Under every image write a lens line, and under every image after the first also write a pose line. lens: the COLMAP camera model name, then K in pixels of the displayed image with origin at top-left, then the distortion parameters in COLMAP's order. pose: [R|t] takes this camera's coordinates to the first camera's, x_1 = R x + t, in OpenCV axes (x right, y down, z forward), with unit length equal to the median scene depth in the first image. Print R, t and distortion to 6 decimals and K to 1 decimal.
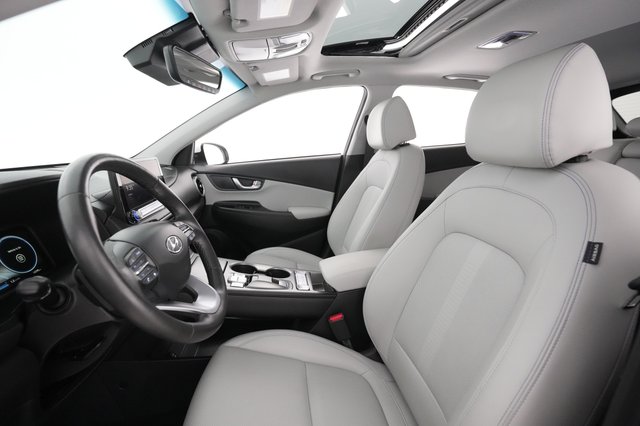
lens RADIAL K [[309.3, 0, 320.0], [0, 309.3, 213.0], [0, 0, 1]] dist [-0.000970, 0.000100]
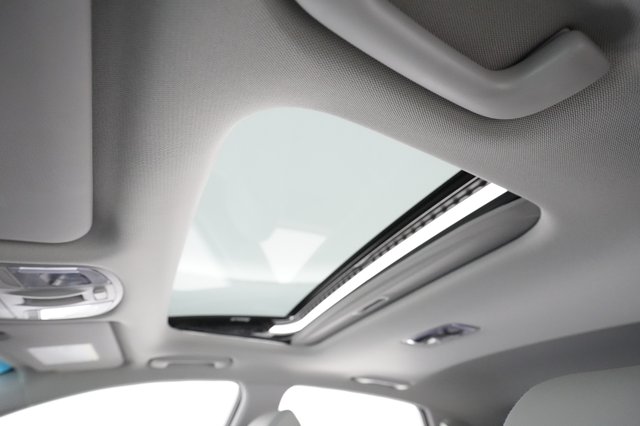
lens RADIAL K [[309.3, 0, 320.0], [0, 309.3, 213.0], [0, 0, 1]] dist [-0.000970, 0.000100]
pose [[0.951433, 0.201829, 0.232468, 0.095187], [0.047425, 0.650015, -0.758440, -0.168520], [-0.304183, 0.732629, 0.608874, 0.345401]]
